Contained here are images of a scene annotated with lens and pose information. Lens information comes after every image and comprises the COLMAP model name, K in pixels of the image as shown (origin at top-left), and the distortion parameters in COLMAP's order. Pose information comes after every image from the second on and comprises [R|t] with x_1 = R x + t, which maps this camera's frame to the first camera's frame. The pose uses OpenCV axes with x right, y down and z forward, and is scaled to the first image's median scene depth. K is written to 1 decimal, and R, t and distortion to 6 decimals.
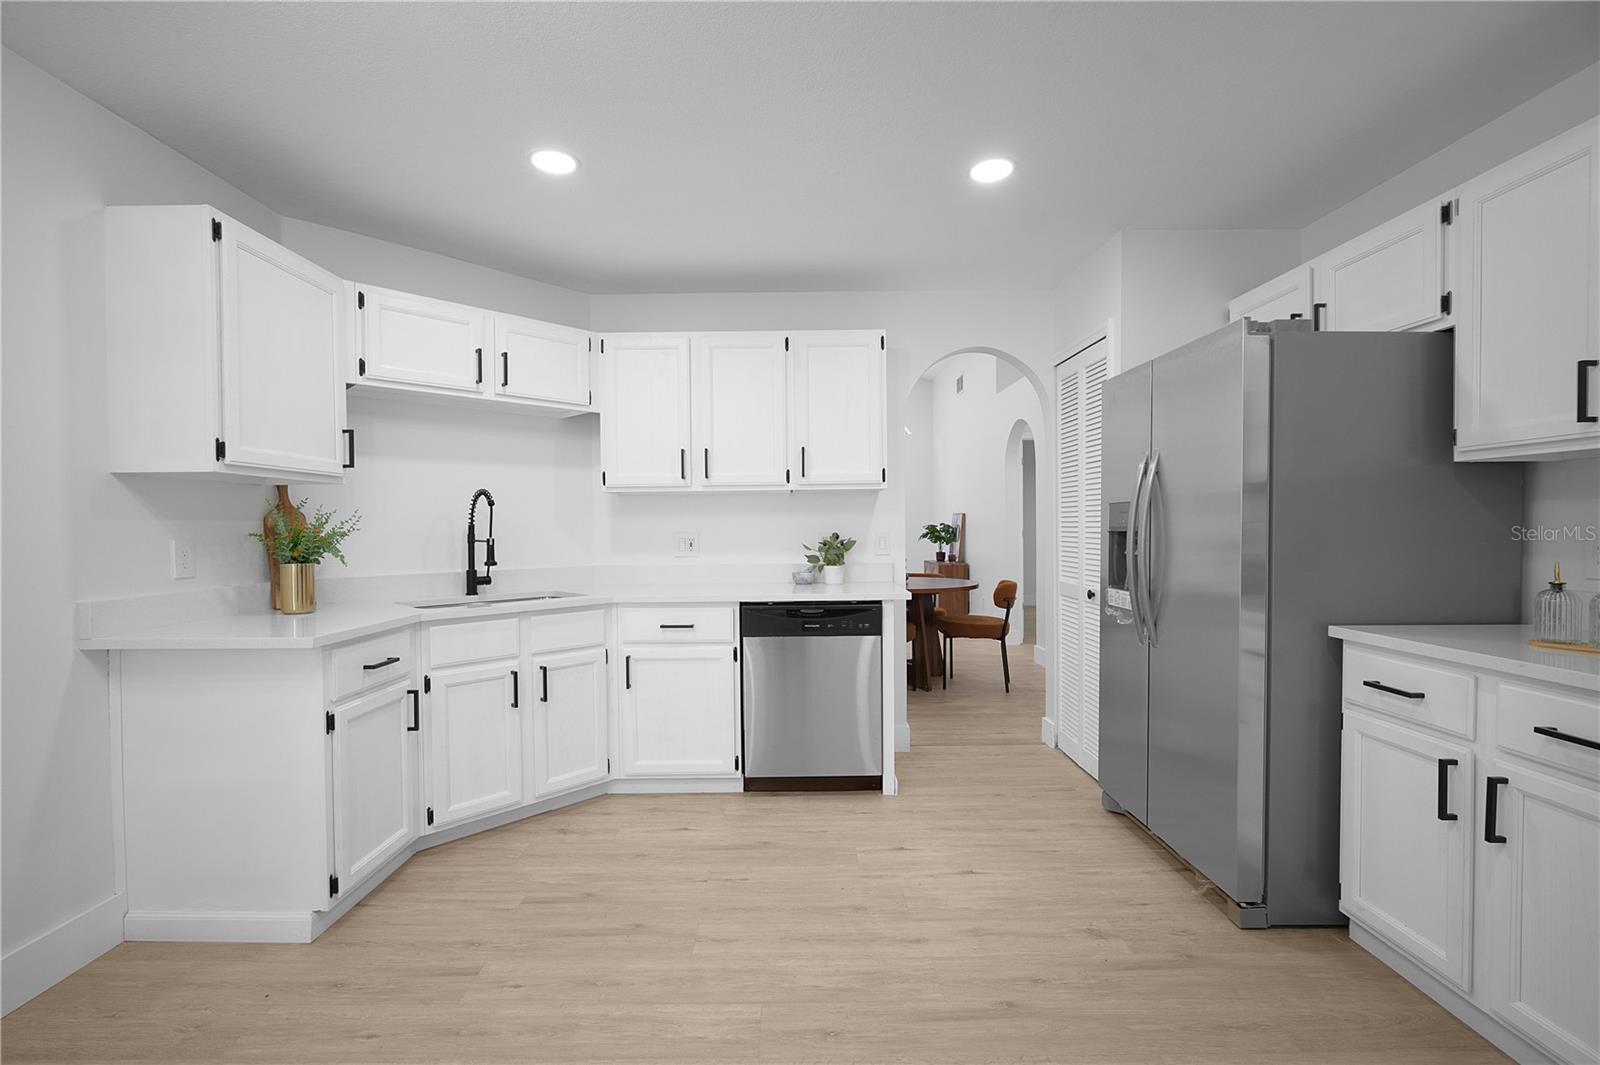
lens RADIAL K [[708.2, 0, 794.8], [0, 708.2, 538.0], [0, 0, 1]] dist [-0.009323, 0.003429]
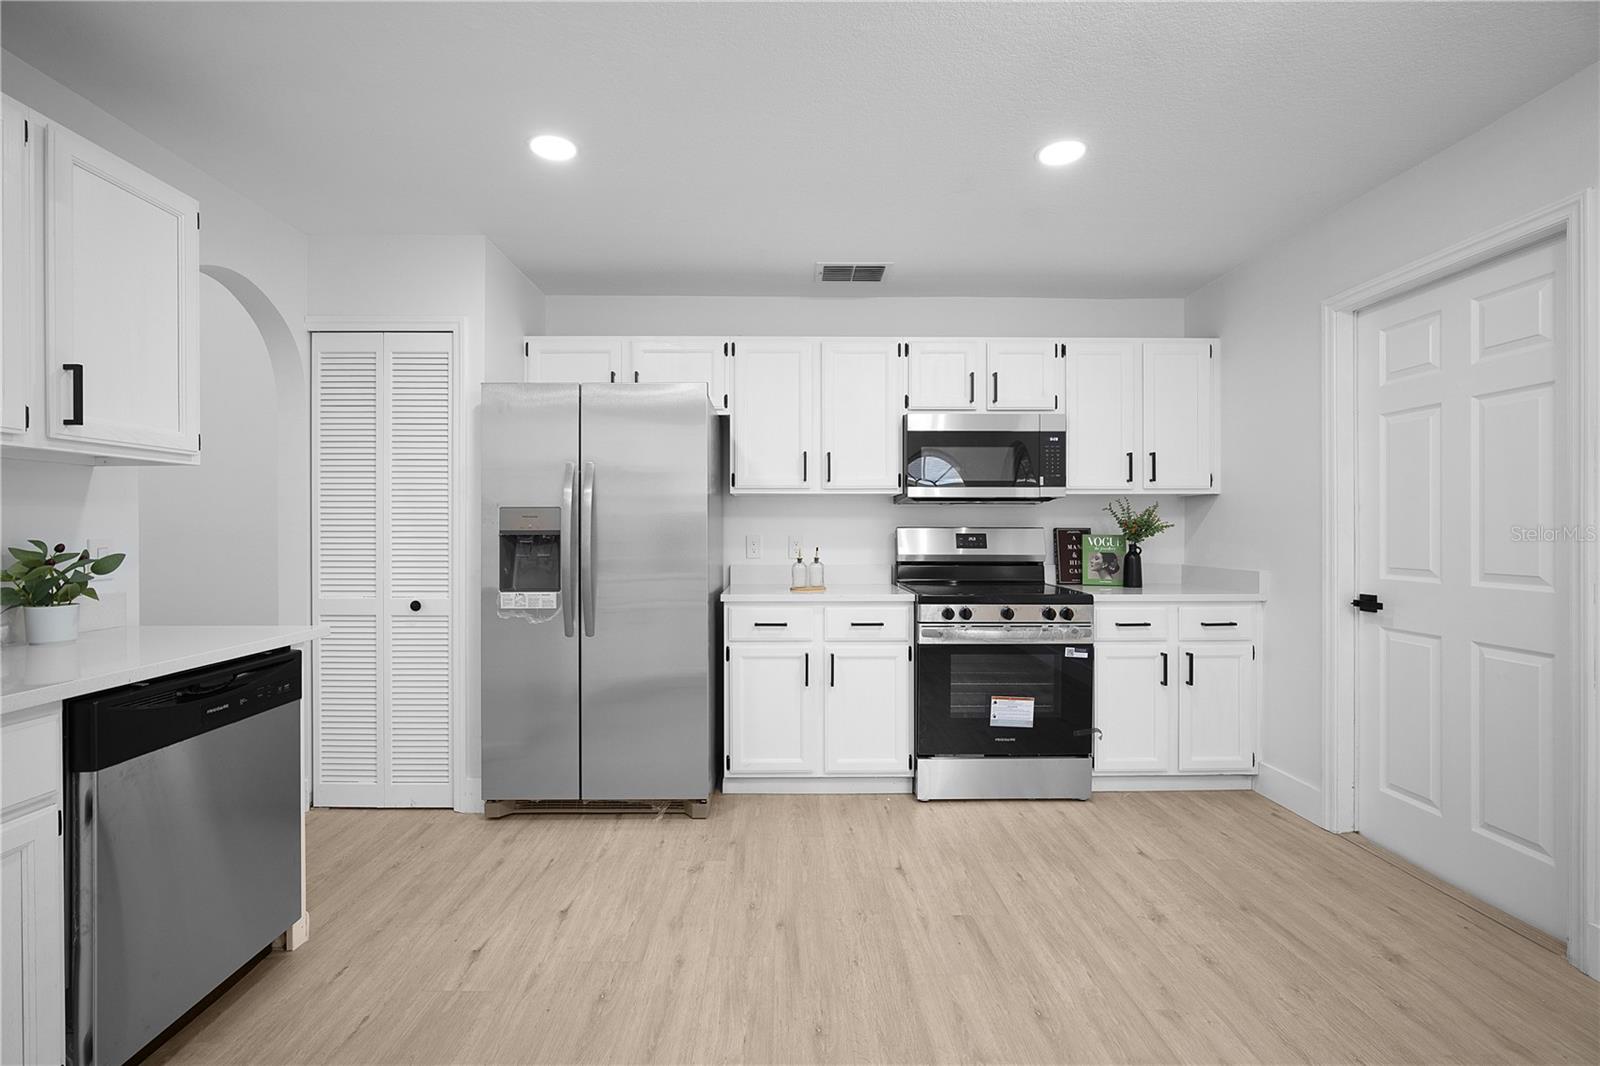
lens RADIAL K [[708.2, 0, 782.6], [0, 708.2, 528.9], [0, 0, 1]] dist [-0.009323, 0.003429]
pose [[0.007324, 0.008766, 0.999935, -0.566925], [0.020938, 0.999741, -0.008918, -0.001668], [-0.999754, 0.021002, 0.007138, 0.609289]]
